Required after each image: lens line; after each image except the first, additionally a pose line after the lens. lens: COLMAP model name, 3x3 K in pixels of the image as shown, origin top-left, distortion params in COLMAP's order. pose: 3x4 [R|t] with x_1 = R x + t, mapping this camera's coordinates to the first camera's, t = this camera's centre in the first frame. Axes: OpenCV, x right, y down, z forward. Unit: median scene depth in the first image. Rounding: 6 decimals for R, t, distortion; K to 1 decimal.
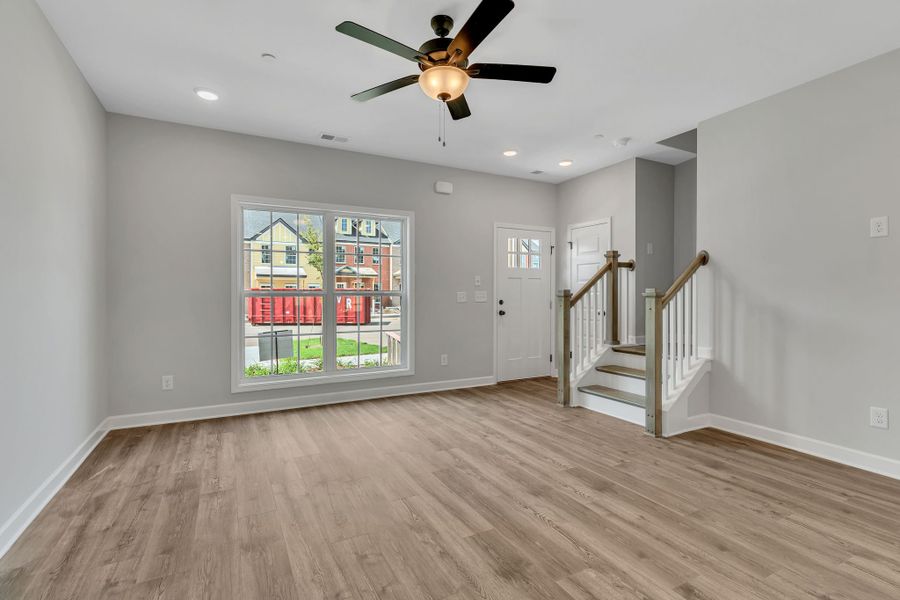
lens RADIAL K [[428.5, 0, 448.9], [0, 428.5, 296.9], [0, 0, 1]] dist [0.000284, -0.000127]
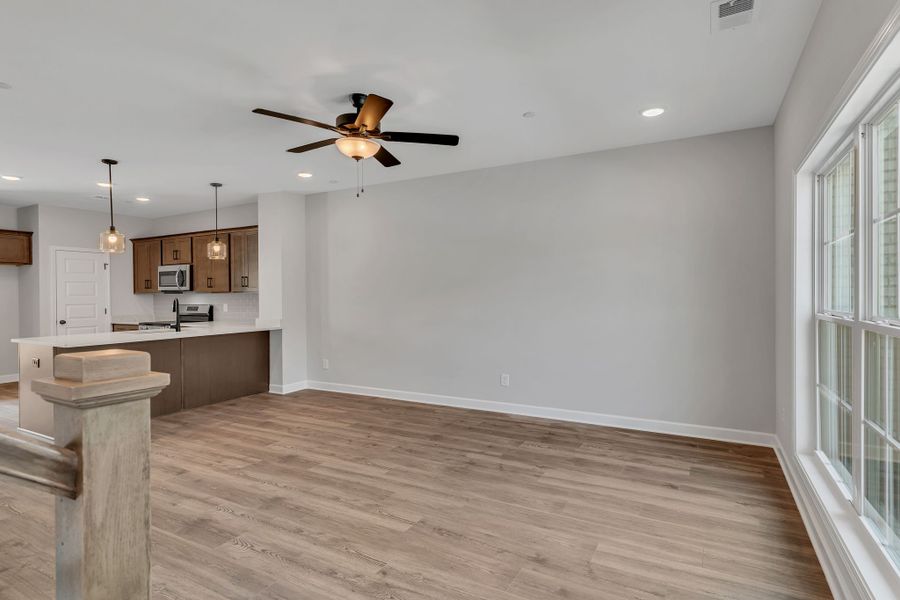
lens RADIAL K [[416.4, 0, 454.5], [0, 416.4, 298.1], [0, 0, 1]] dist [0.000426, -0.000494]
pose [[-0.808062, 0.007527, -0.589049, 0.425821], [0.001055, 0.999935, 0.011330, -0.029929], [0.589096, 0.008534, -0.808018, 1.975621]]
